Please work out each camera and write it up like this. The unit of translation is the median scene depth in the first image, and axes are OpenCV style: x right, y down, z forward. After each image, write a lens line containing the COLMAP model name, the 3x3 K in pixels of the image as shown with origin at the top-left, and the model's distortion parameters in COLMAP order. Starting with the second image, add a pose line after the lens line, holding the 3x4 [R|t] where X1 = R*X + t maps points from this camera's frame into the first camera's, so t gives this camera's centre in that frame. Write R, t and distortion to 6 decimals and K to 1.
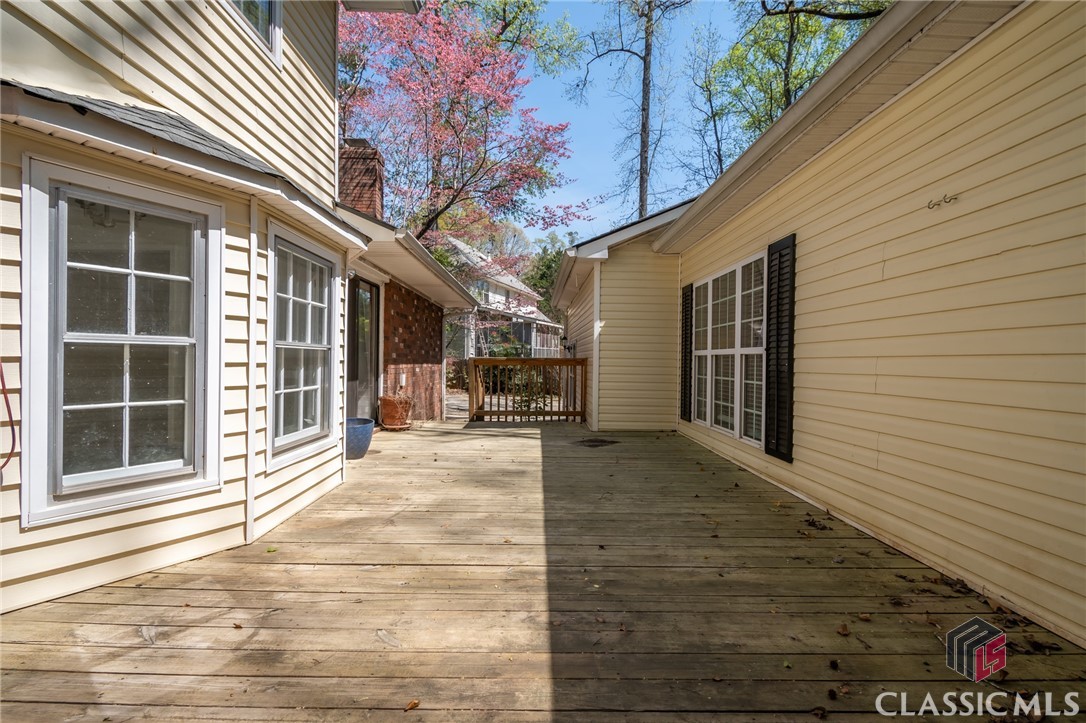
lens RADIAL K [[461.8, 0, 540.9], [0, 461.8, 361.3], [0, 0, 1]] dist [-0.000015, -0.000388]
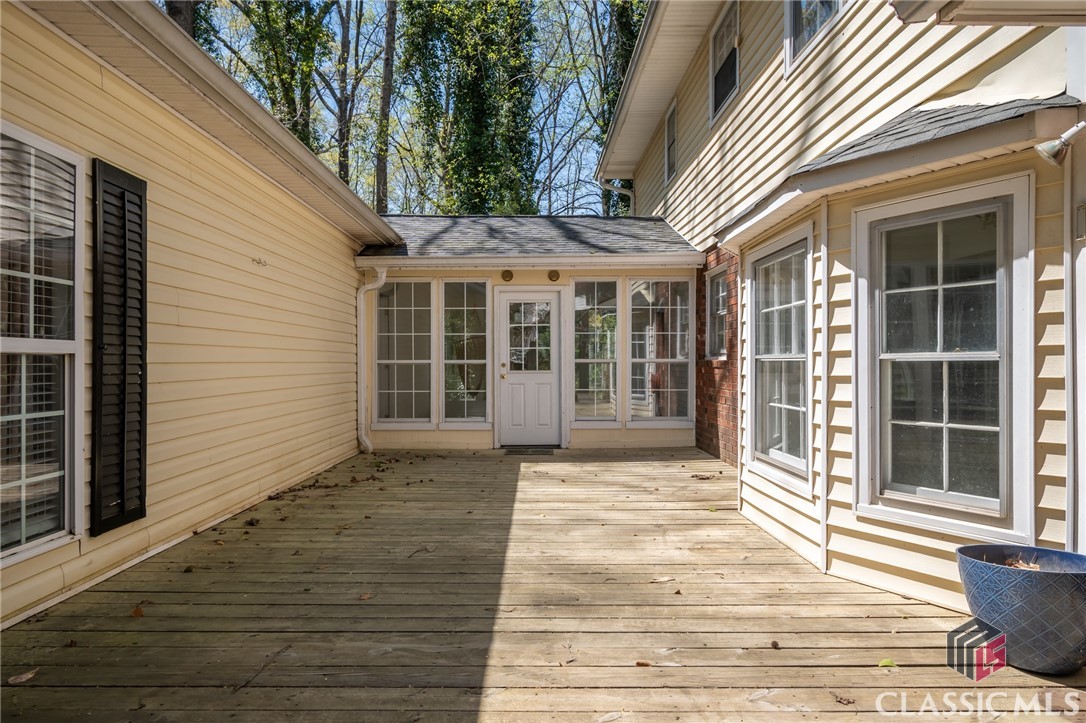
lens RADIAL K [[594.3, 0, 543.4], [0, 594.3, 362.0], [0, 0, 1]] dist [0.002098, 0.000219]
pose [[-0.999900, -0.013801, -0.003241, -0.050456], [-0.013808, 0.999902, 0.002153, -0.020640], [0.003211, 0.002197, -0.999992, 2.094659]]
